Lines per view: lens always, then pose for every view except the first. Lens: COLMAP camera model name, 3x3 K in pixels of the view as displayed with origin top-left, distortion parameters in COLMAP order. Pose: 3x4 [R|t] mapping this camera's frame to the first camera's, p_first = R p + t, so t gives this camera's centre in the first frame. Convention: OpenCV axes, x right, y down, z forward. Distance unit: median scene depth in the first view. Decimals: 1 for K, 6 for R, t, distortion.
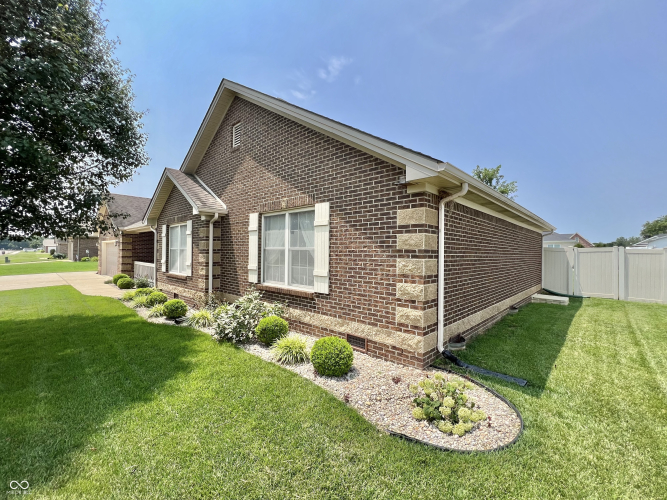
lens RADIAL K [[283.7, 0, 335.8], [0, 283.7, 248.8], [0, 0, 1]] dist [-0.001383, 0.000157]
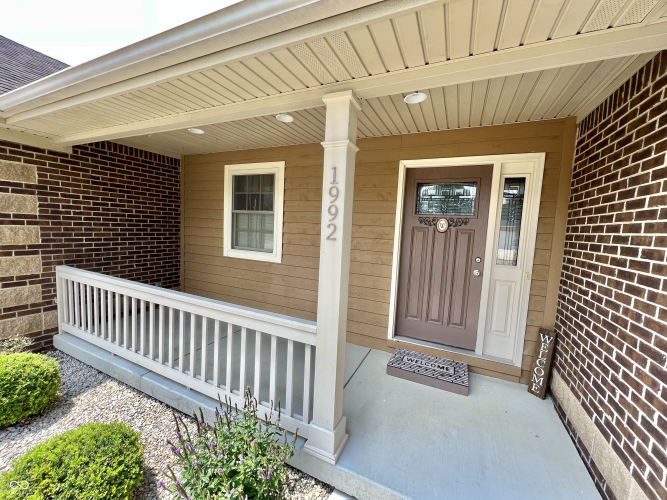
lens RADIAL K [[267.9, 0, 334.9], [0, 267.9, 250.5], [0, 0, 1]] dist [-0.003416, 0.000451]
pose [[0.951106, 0.014393, 0.308529, -1.598876], [-0.045805, 0.994441, 0.094811, -0.007083], [-0.305449, -0.104308, 0.946478, 2.056764]]
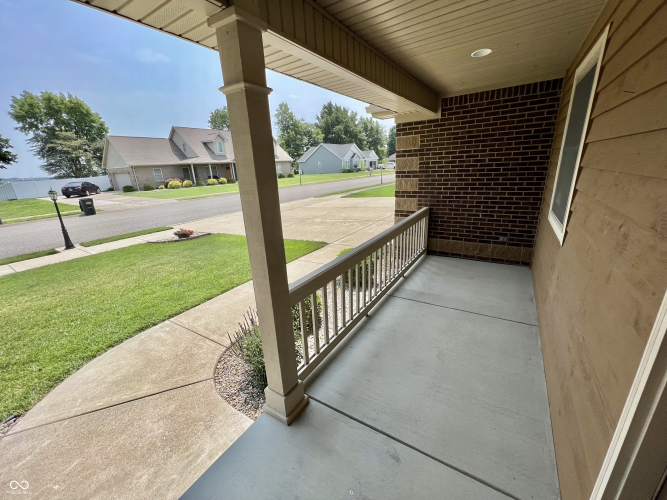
lens RADIAL K [[267.9, 0, 332.9], [0, 267.9, 250.3], [0, 0, 1]] dist [-0.003416, 0.000451]
pose [[0.172089, 0.283737, -0.943334, -1.177616], [0.054239, 0.953438, 0.296671, -0.026258], [0.983587, -0.102220, 0.148687, 2.416316]]
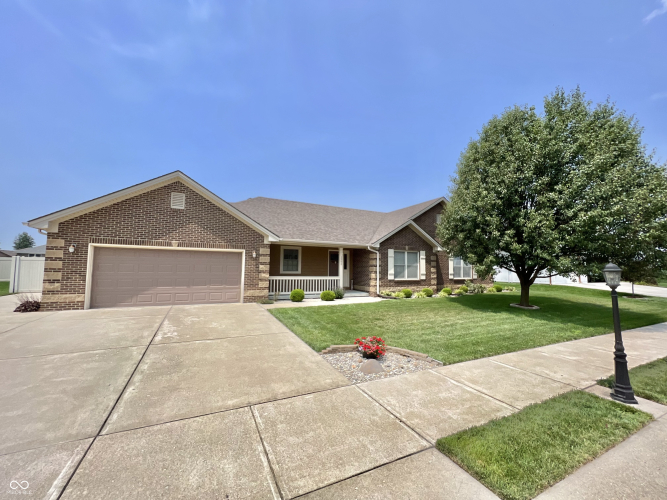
lens RADIAL K [[267.9, 0, 333.8], [0, 267.9, 253.8], [0, 0, 1]] dist [-0.003416, 0.000451]
pose [[0.355078, 0.051140, 0.933437, -4.039349], [-0.015424, 0.998687, -0.048848, 0.032347], [-0.934710, 0.002948, 0.355400, 1.492364]]
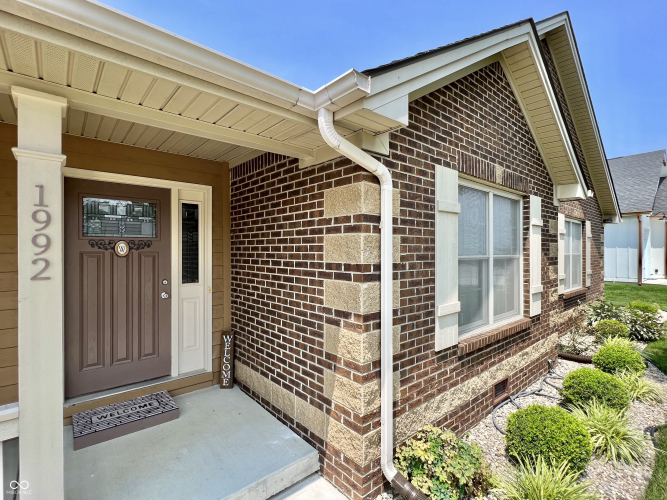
lens RADIAL K [[322.7, 0, 332.1], [0, 322.7, 252.3], [0, 0, 1]] dist [-0.002495, 0.000654]
pose [[0.118146, -0.008502, 0.992960, -1.768641], [-0.005502, 0.999942, 0.009217, -0.018527], [-0.992981, -0.006552, 0.118092, 2.069949]]
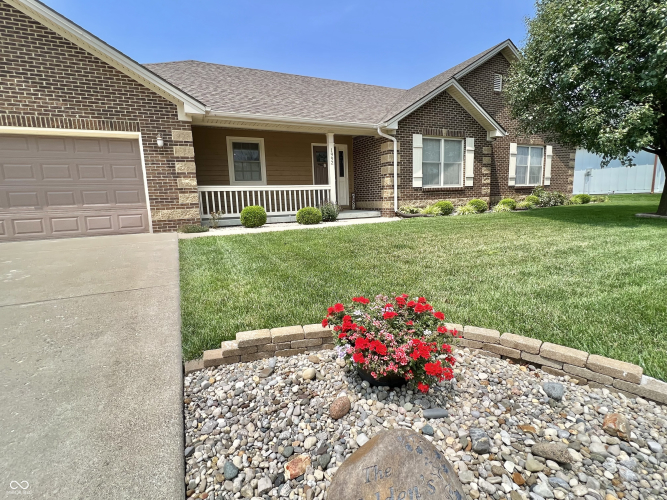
lens RADIAL K [[322.7, 0, 333.4], [0, 322.7, 252.3], [0, 0, 1]] dist [-0.002495, 0.000654]
pose [[0.368200, -0.166577, 0.914702, -3.298568], [0.032835, 0.985535, 0.166259, 0.204689], [-0.929166, -0.031182, 0.368344, 1.662932]]
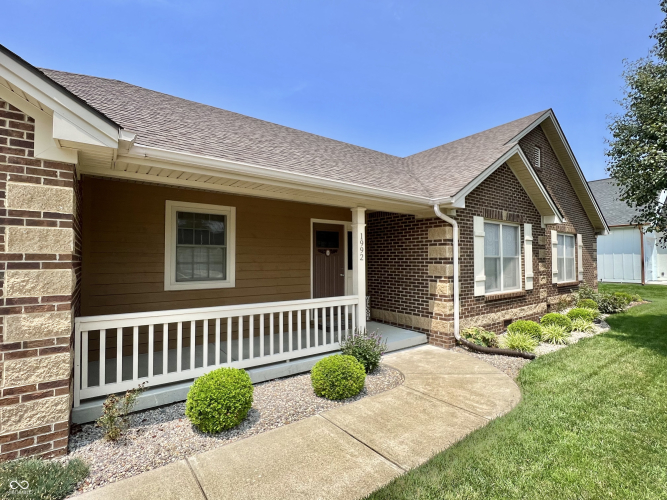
lens RADIAL K [[322.7, 0, 331.4], [0, 322.7, 252.0], [0, 0, 1]] dist [-0.002495, 0.000654]
pose [[0.190551, 0.018934, 0.981495, -2.567793], [-0.002054, 0.999819, -0.018889, 0.005177], [-0.981675, 0.001584, 0.190556, 2.272211]]
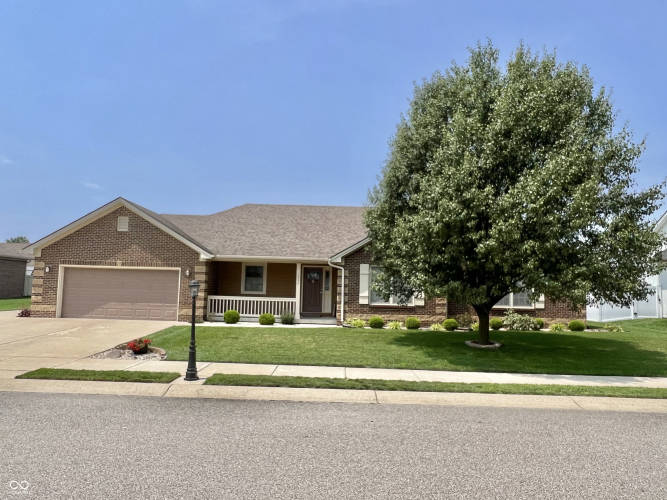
lens RADIAL K [[442.6, 0, 330.2], [0, 442.6, 263.8], [0, 0, 1]] dist [-0.001744, -0.001704]
pose [[0.732335, 0.053073, 0.678873, -3.801237], [-0.026019, 0.998411, -0.049986, 0.018304], [-0.680447, 0.018943, 0.732553, -0.492208]]
